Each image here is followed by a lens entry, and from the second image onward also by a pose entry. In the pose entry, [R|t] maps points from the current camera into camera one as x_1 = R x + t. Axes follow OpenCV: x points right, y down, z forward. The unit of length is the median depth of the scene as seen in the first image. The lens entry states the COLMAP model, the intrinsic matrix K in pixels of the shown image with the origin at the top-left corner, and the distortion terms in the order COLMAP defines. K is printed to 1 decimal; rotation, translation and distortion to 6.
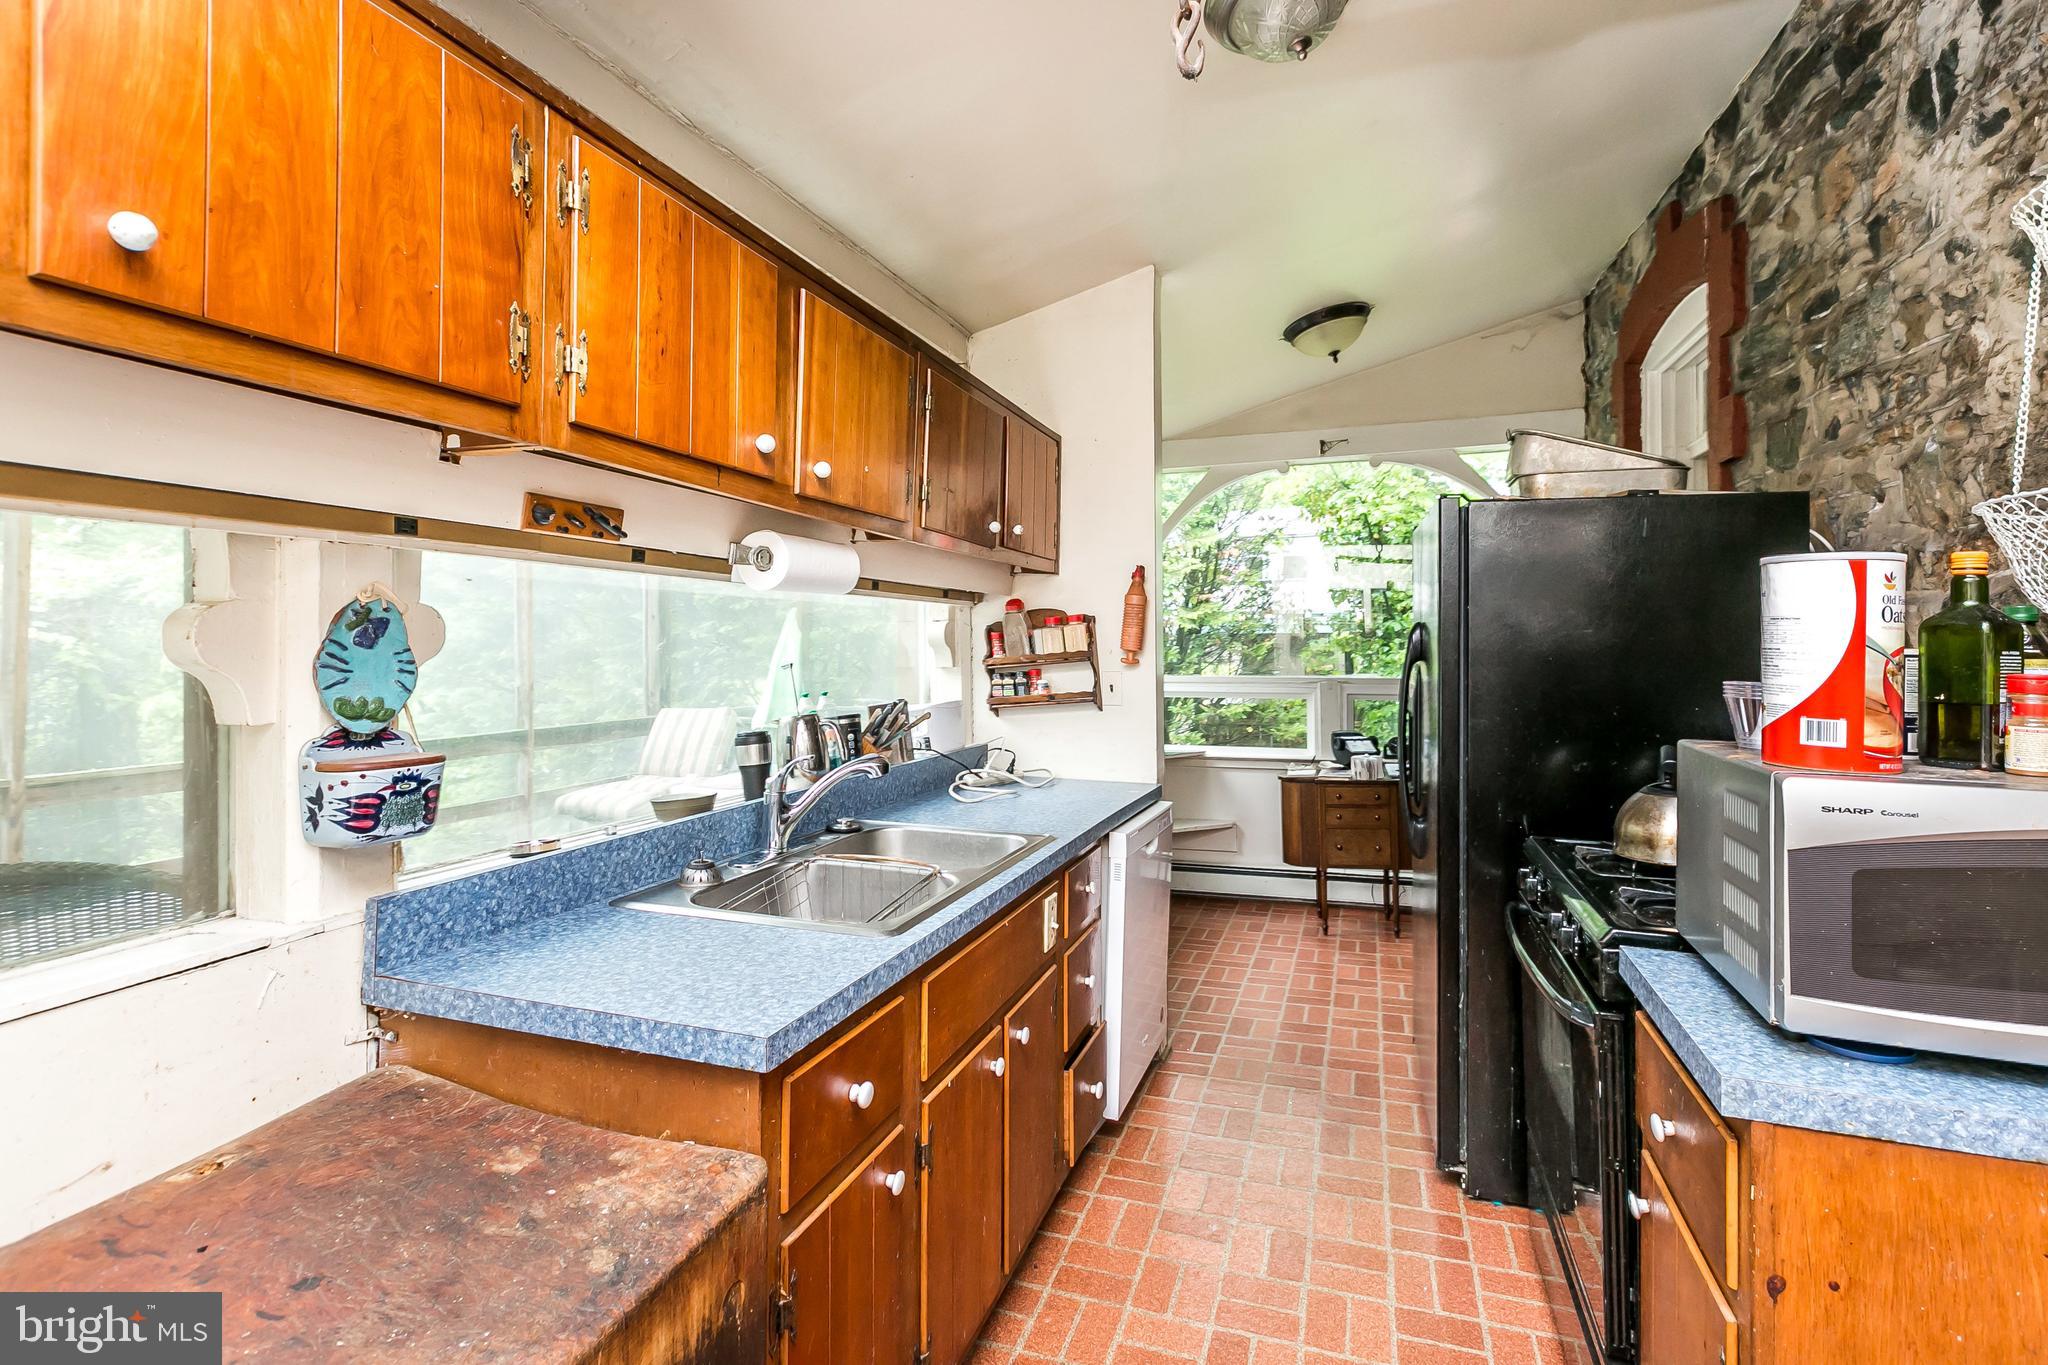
lens RADIAL K [[956.8, 0, 1034.1], [0, 956.8, 618.8], [0, 0, 1]] dist [0.001338, -0.000906]
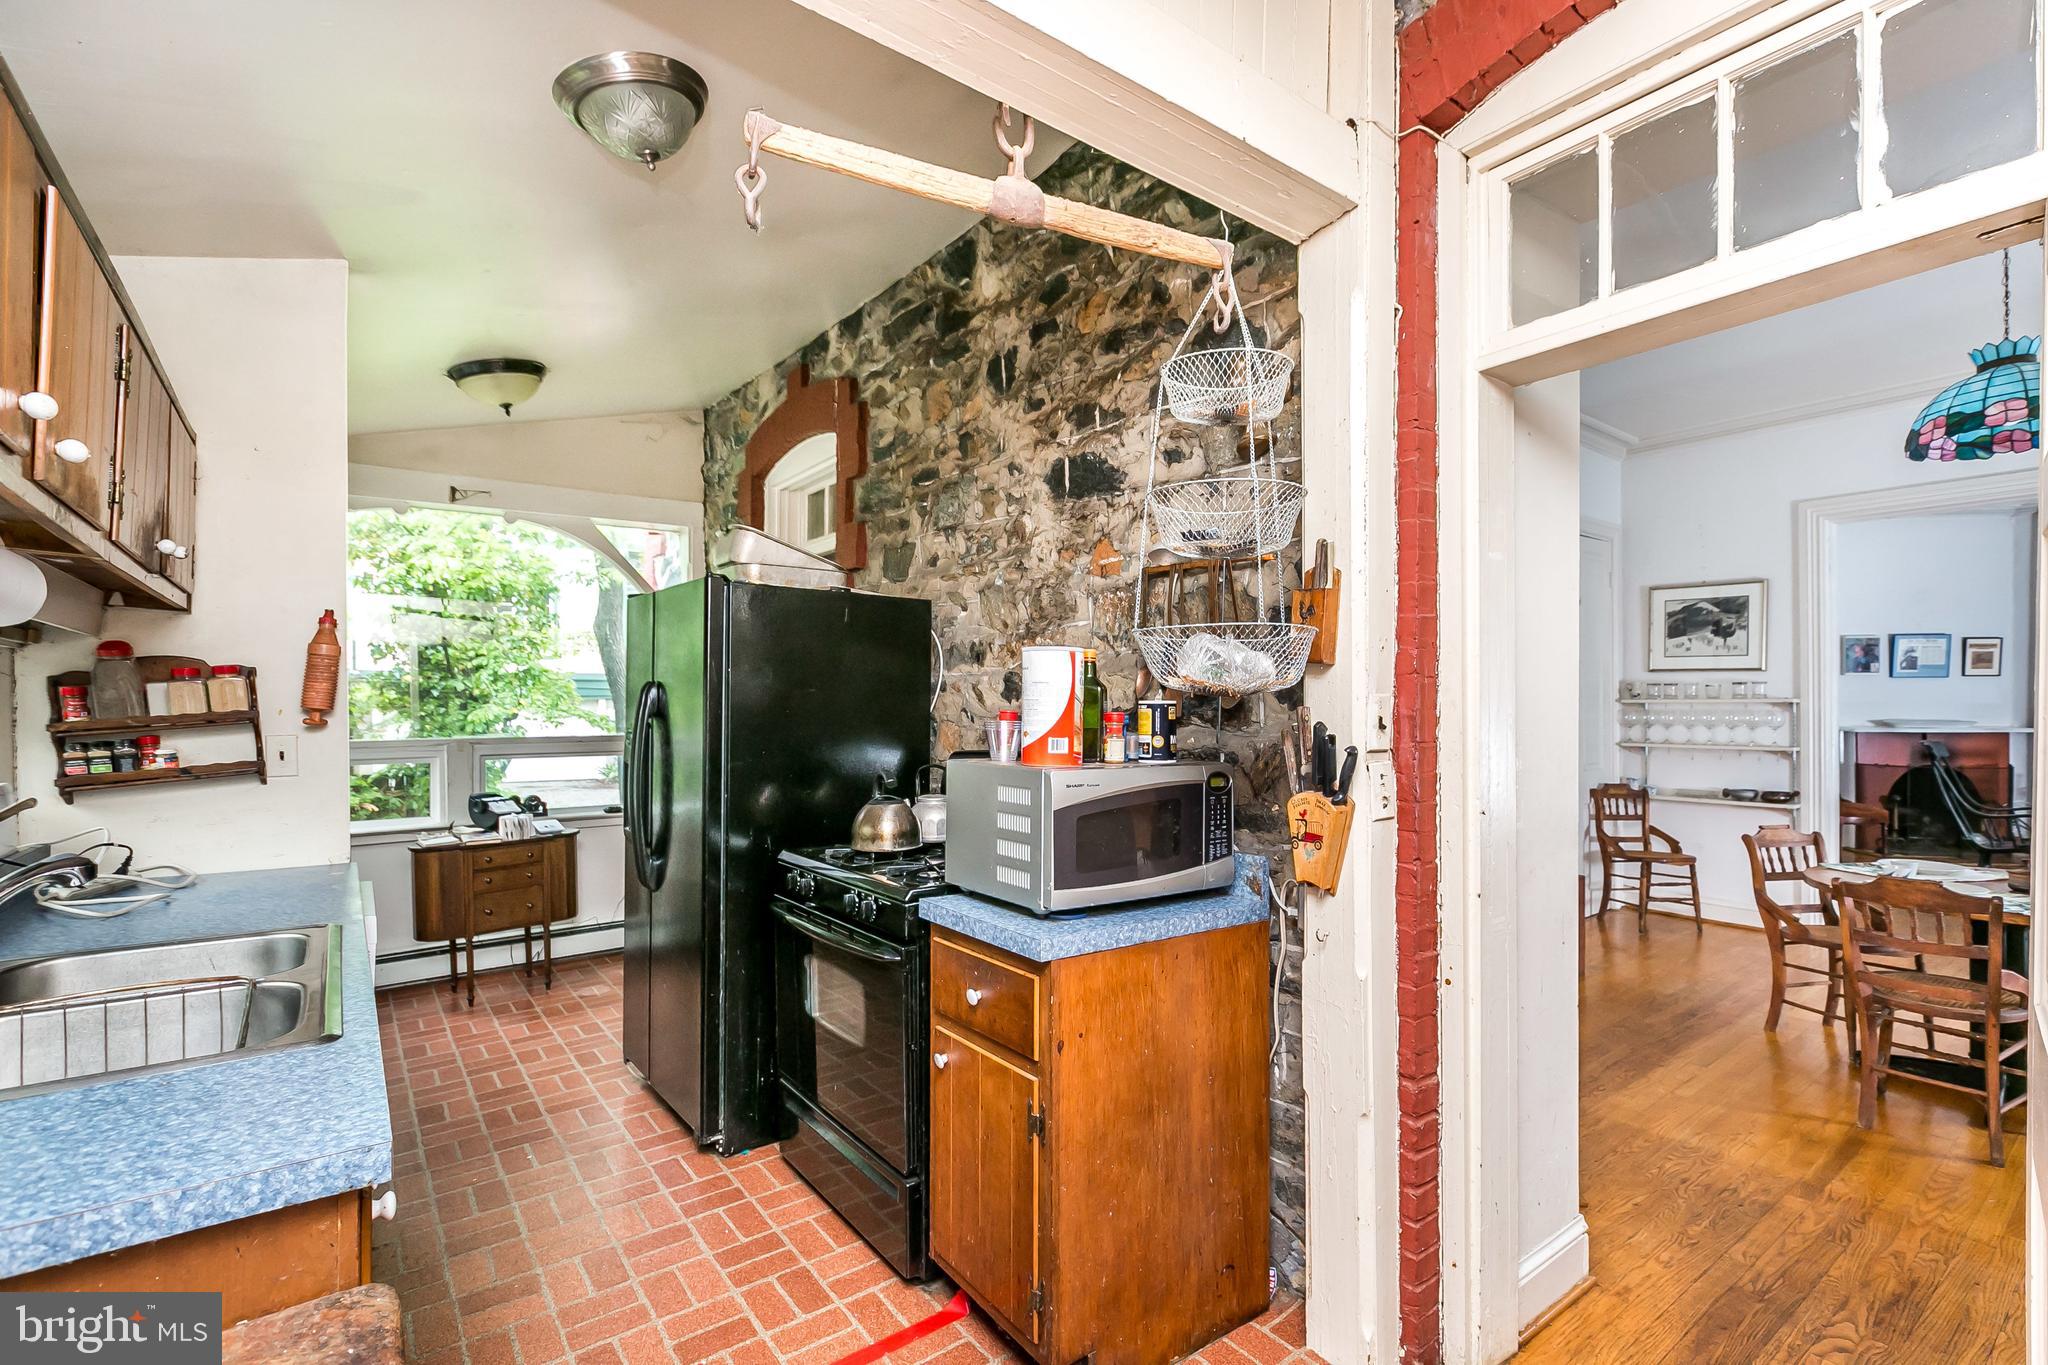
lens RADIAL K [[924.2, 0, 1041.6], [0, 924.2, 685.0], [0, 0, 1]] dist [-0.000067, 0.000142]
pose [[0.563884, 0.012691, 0.825757, -0.265896], [-0.016683, 0.999853, -0.003974, 0.004888], [-0.825686, -0.011535, 0.564013, 0.016207]]
